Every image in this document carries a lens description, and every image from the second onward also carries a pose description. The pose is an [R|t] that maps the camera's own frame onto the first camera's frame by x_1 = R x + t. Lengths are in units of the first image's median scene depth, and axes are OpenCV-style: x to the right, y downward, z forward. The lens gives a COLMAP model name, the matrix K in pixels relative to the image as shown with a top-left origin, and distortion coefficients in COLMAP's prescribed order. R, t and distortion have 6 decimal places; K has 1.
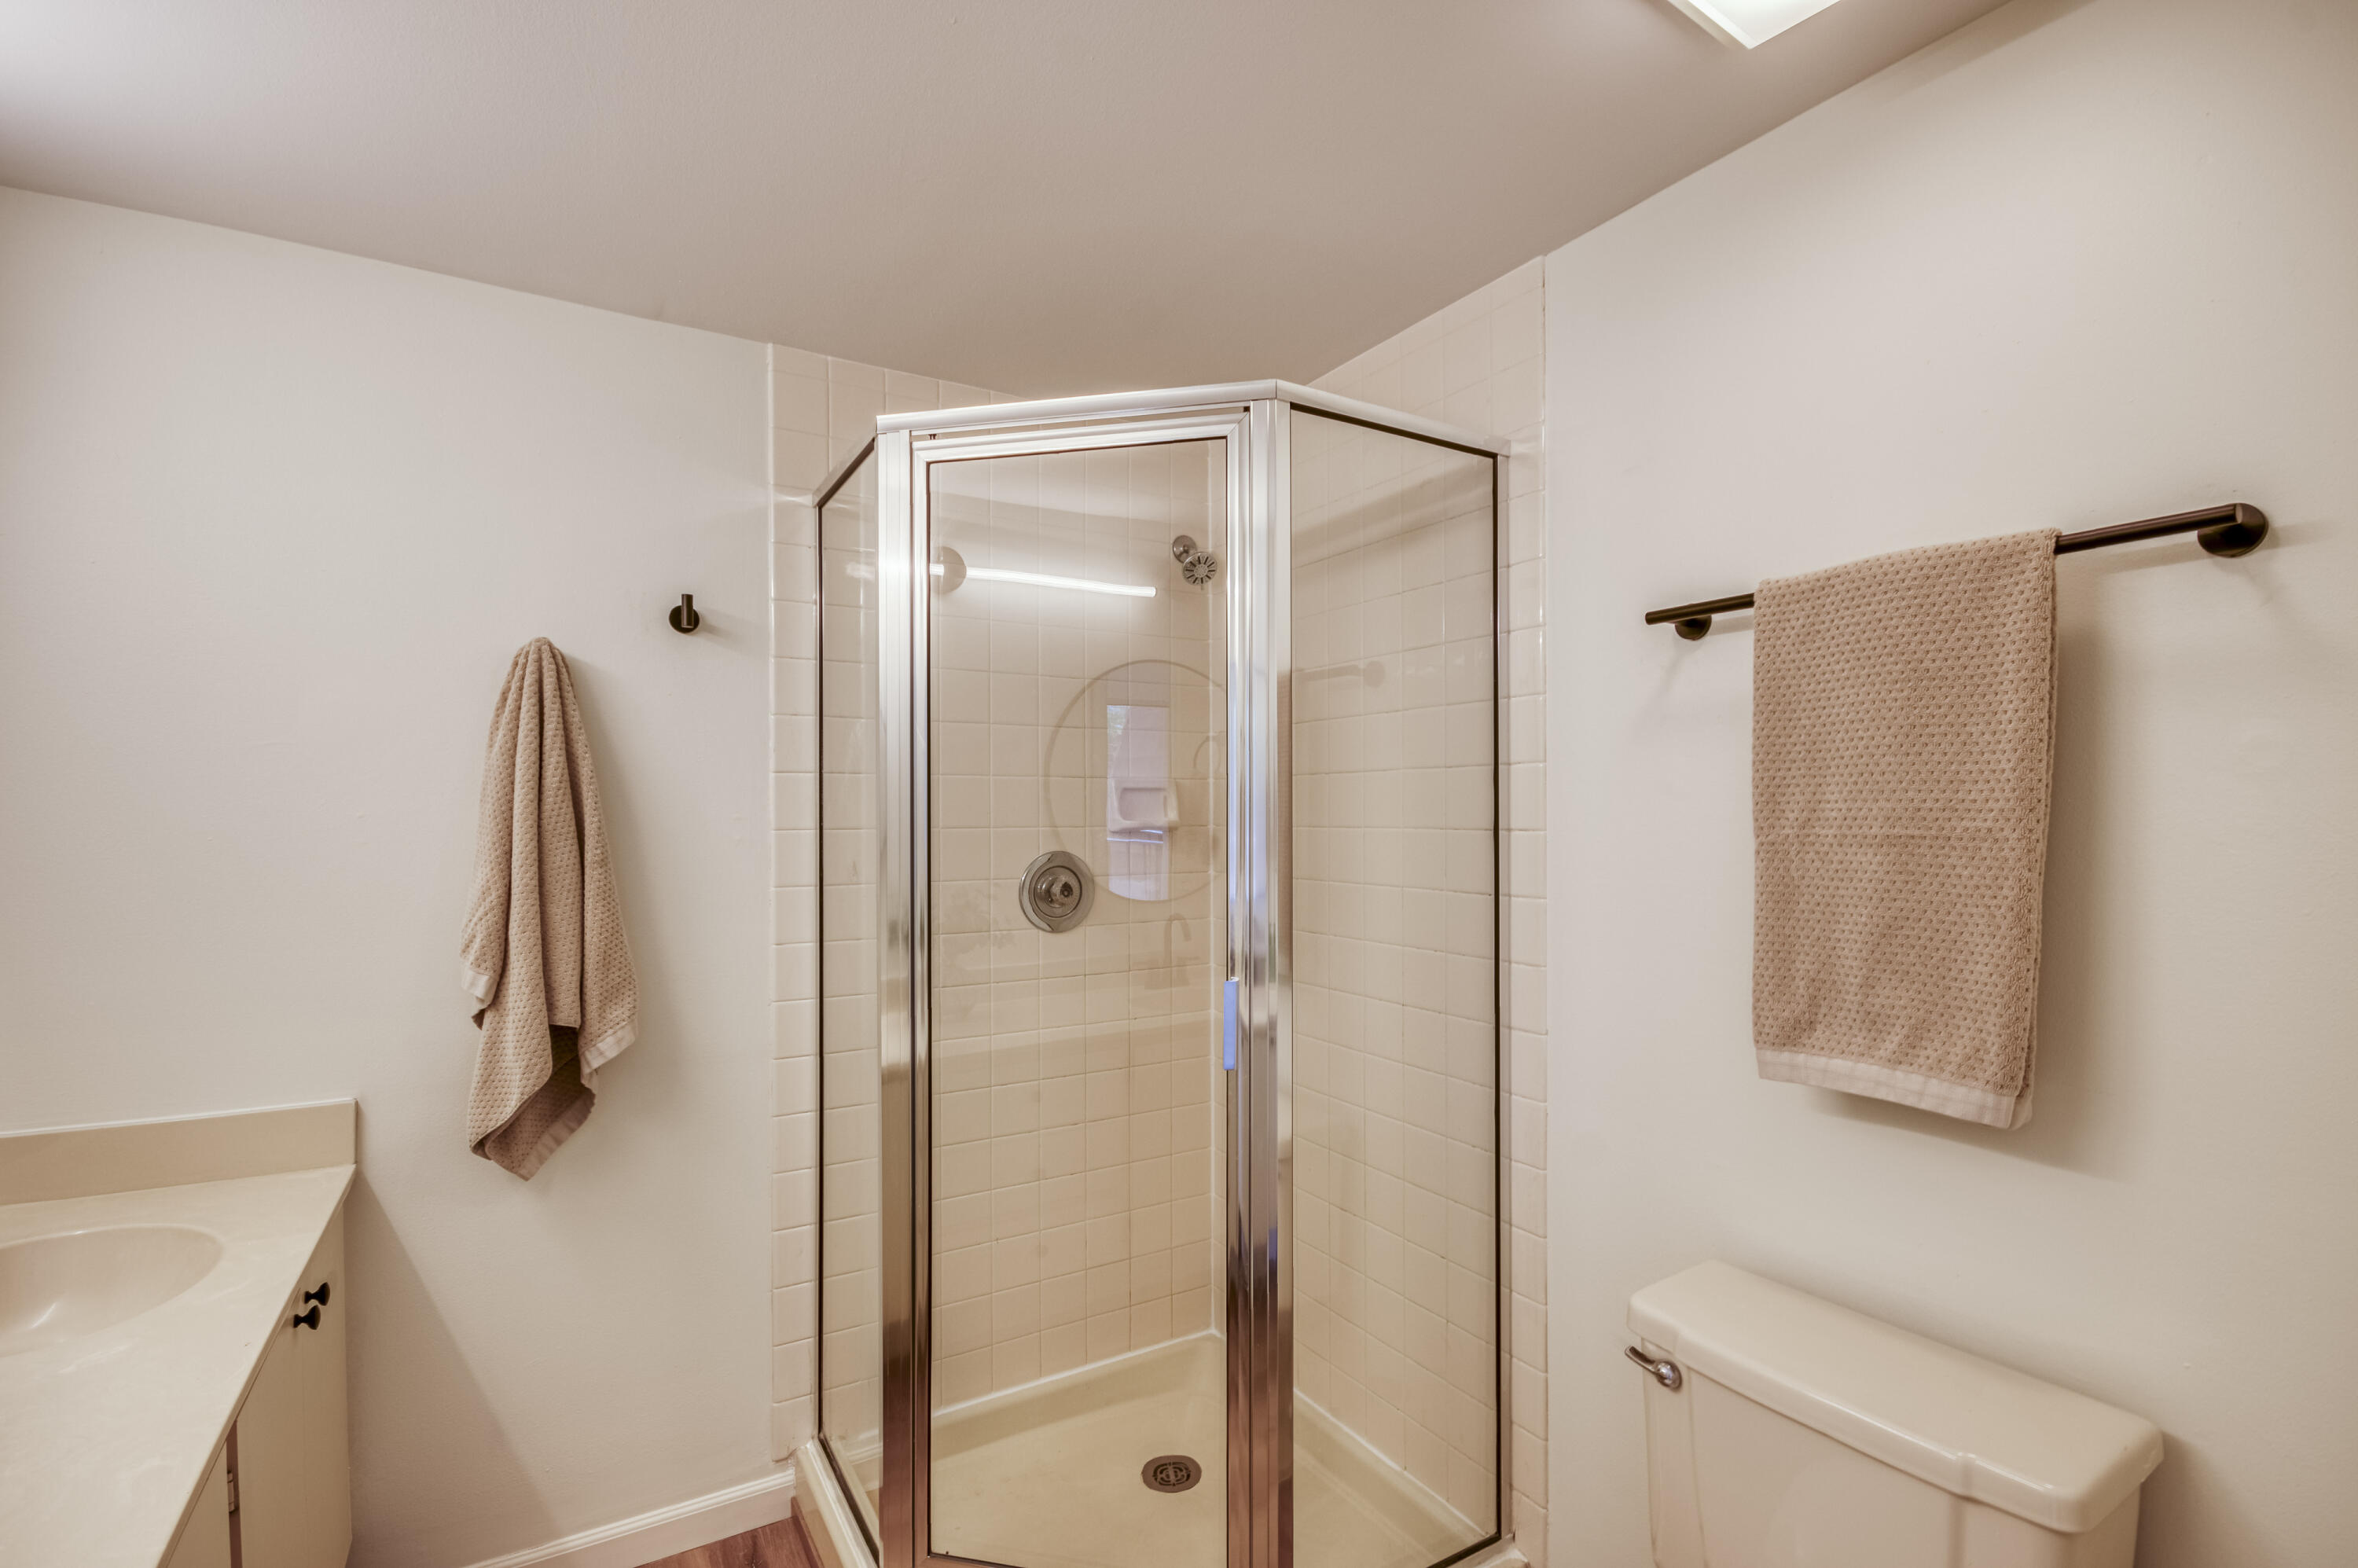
lens RADIAL K [[1061.6, 0, 1184.7], [0, 1061.6, 808.5], [0, 0, 1]] dist [-0.000024, 0.000987]
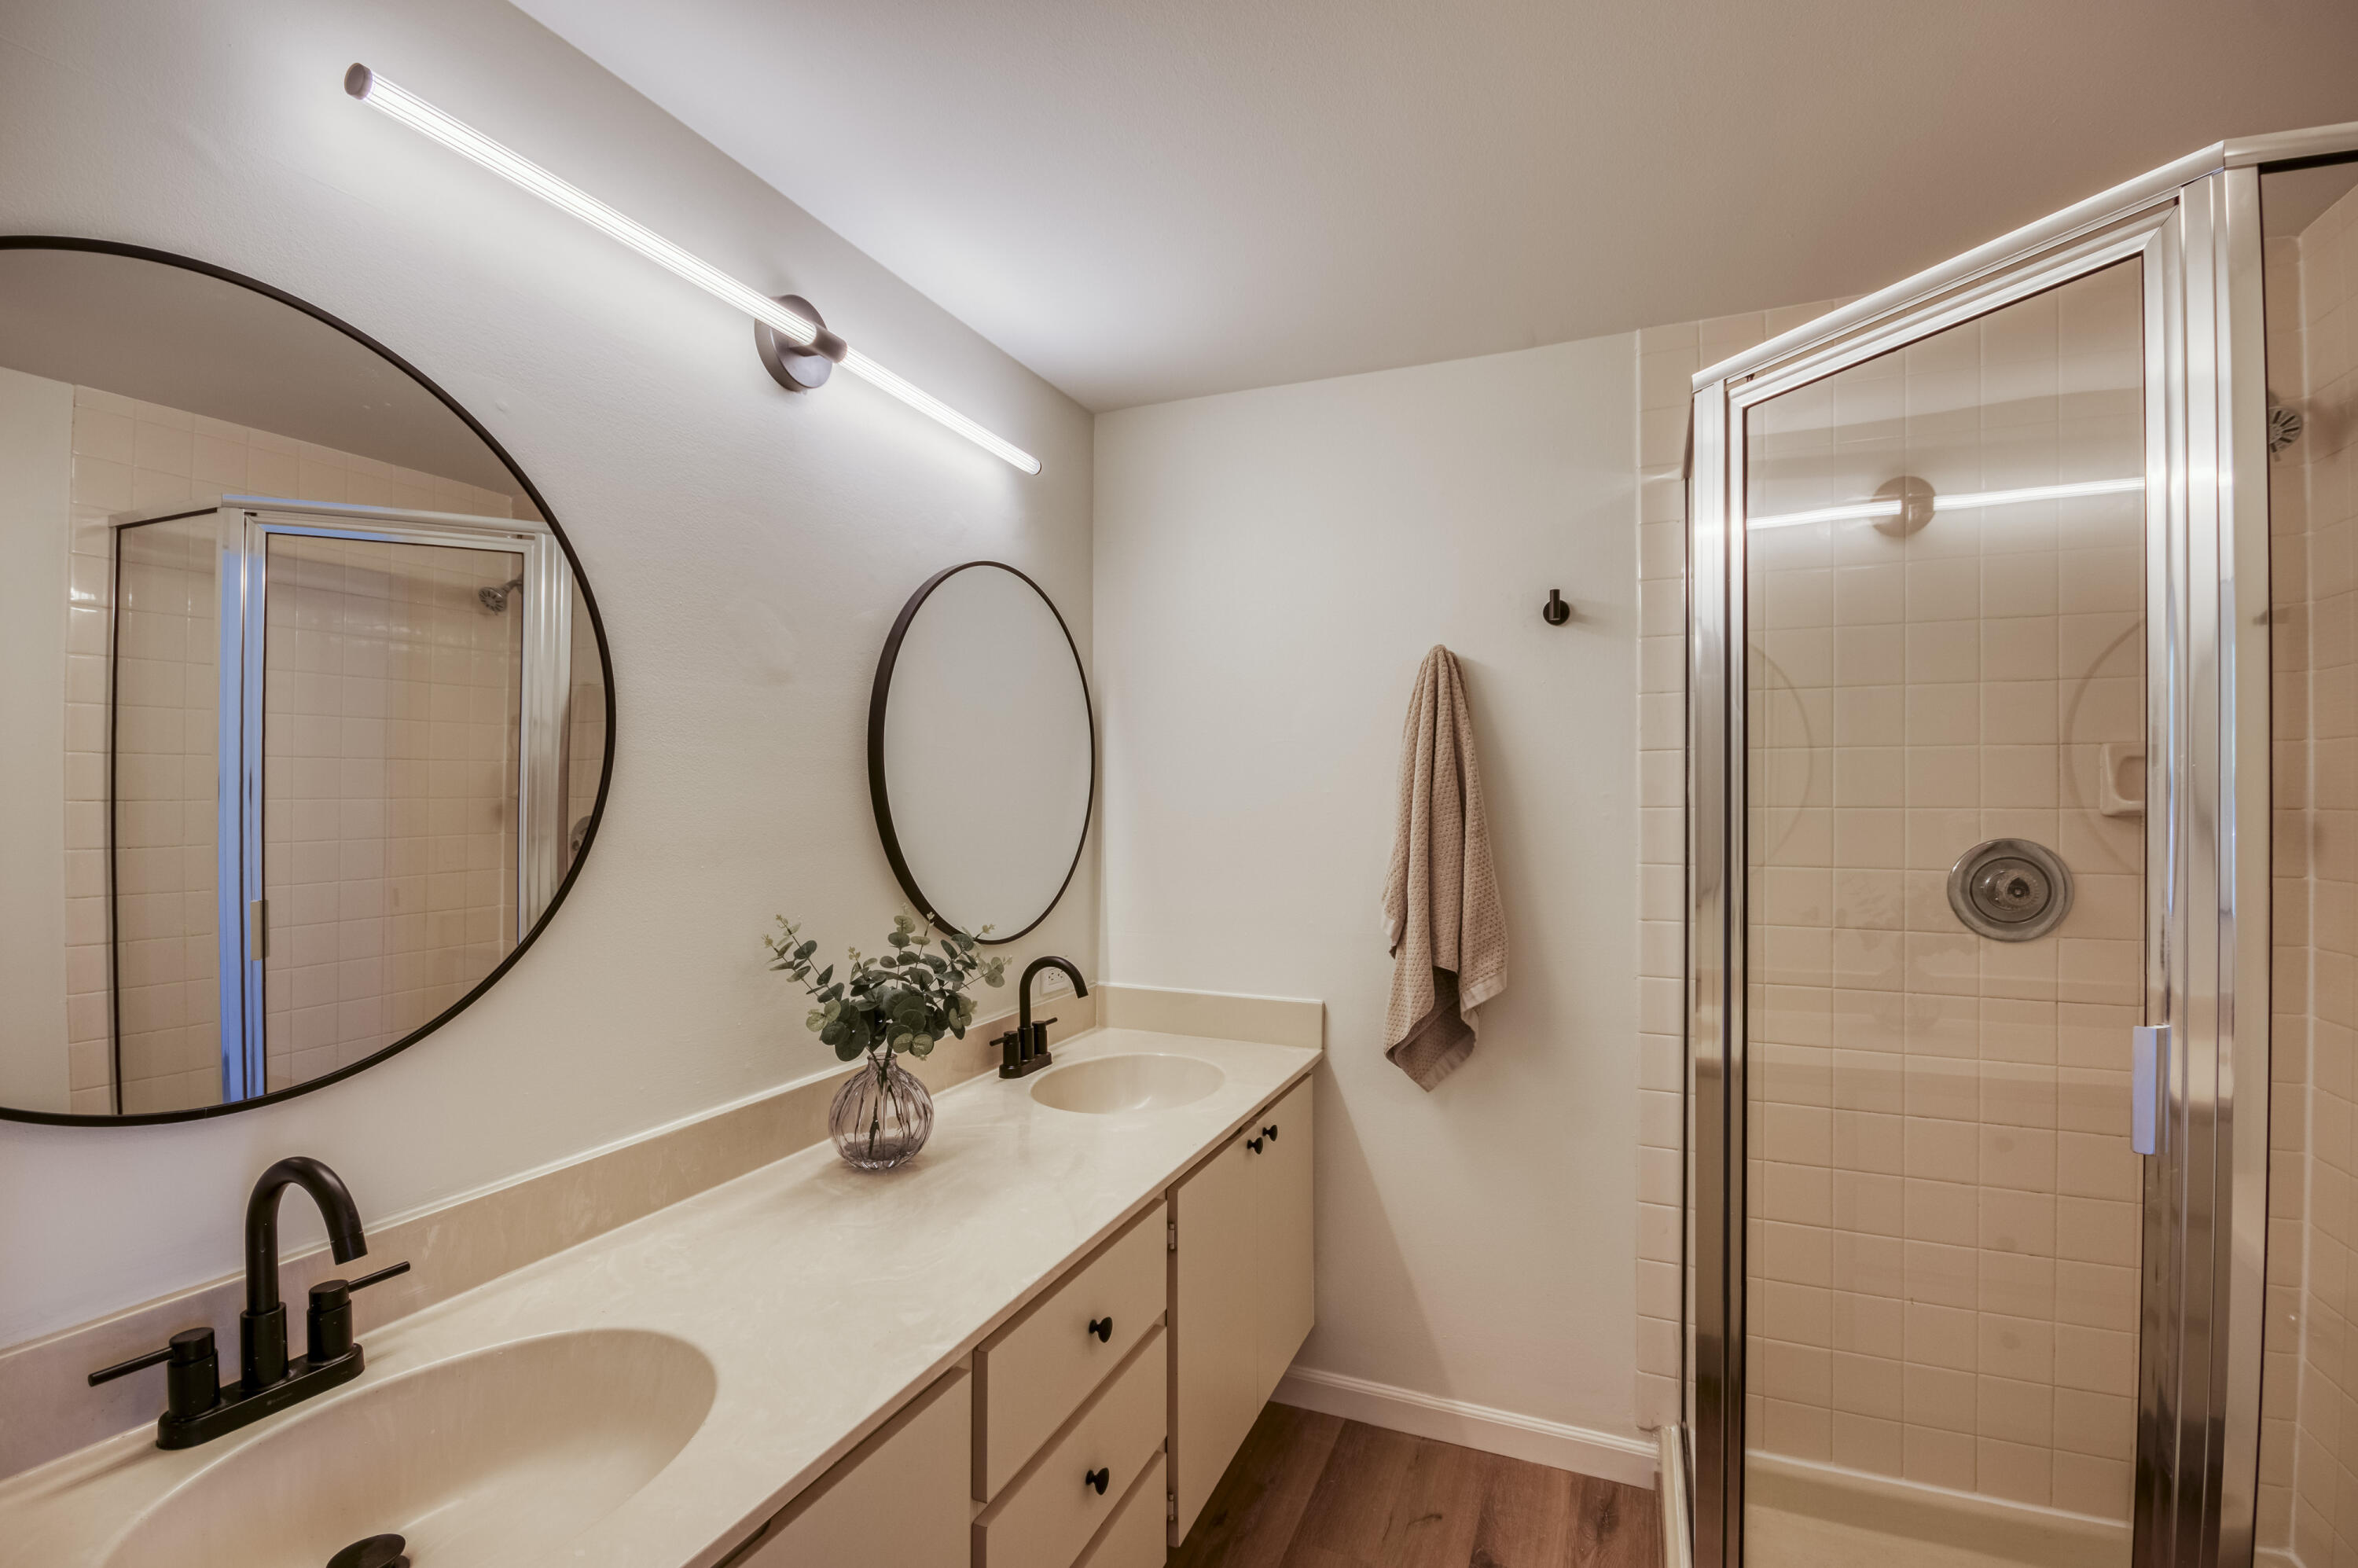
lens RADIAL K [[1016.0, 0, 1179.0], [0, 1016.0, 784.0], [0, 0, 1]] dist [0.003227, -0.011916]
pose [[0.594705, -0.006086, -0.803921, 0.152846], [0.003784, 0.999981, -0.004772, 0.001348], [0.803935, -0.000204, 0.594717, 0.076777]]
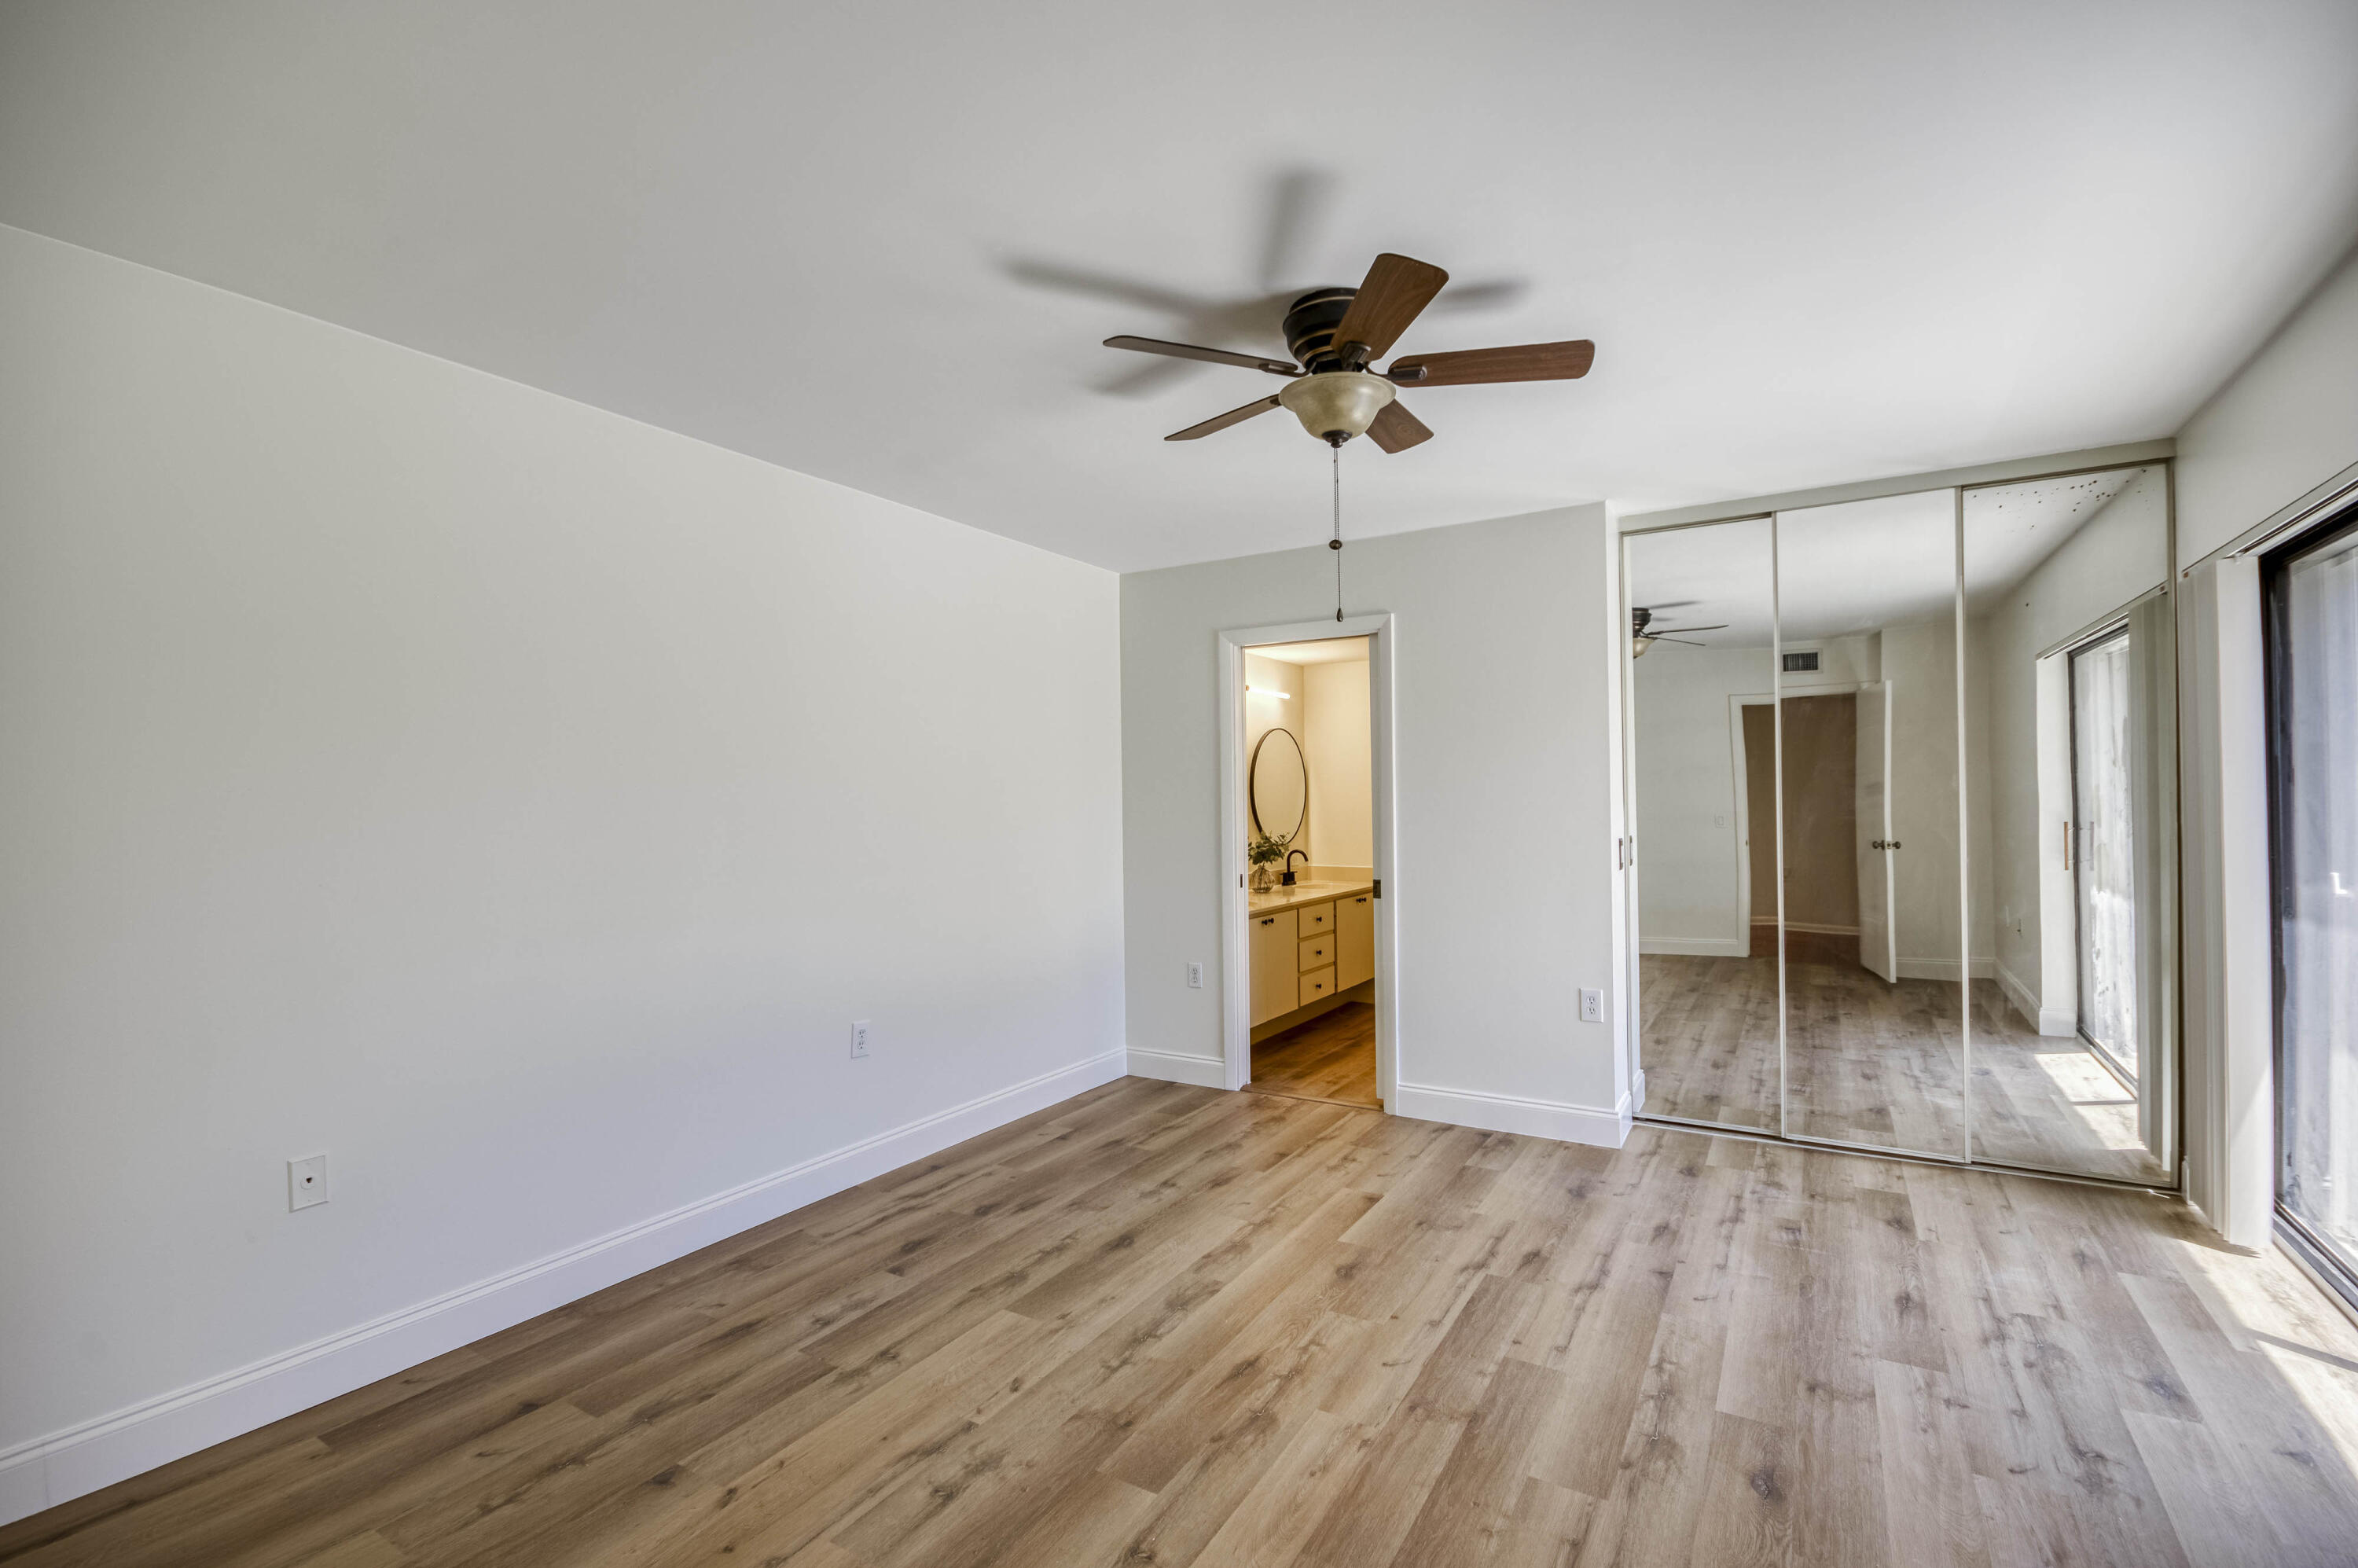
lens RADIAL K [[1061.6, 0, 1184.7], [0, 1061.6, 808.5], [0, 0, 1]] dist [-0.000024, 0.000987]
pose [[0.470065, -0.004347, -0.882621, 1.987467], [0.022088, 0.999733, 0.006840, 0.004975], [0.882355, -0.022711, 0.470036, -1.257049]]
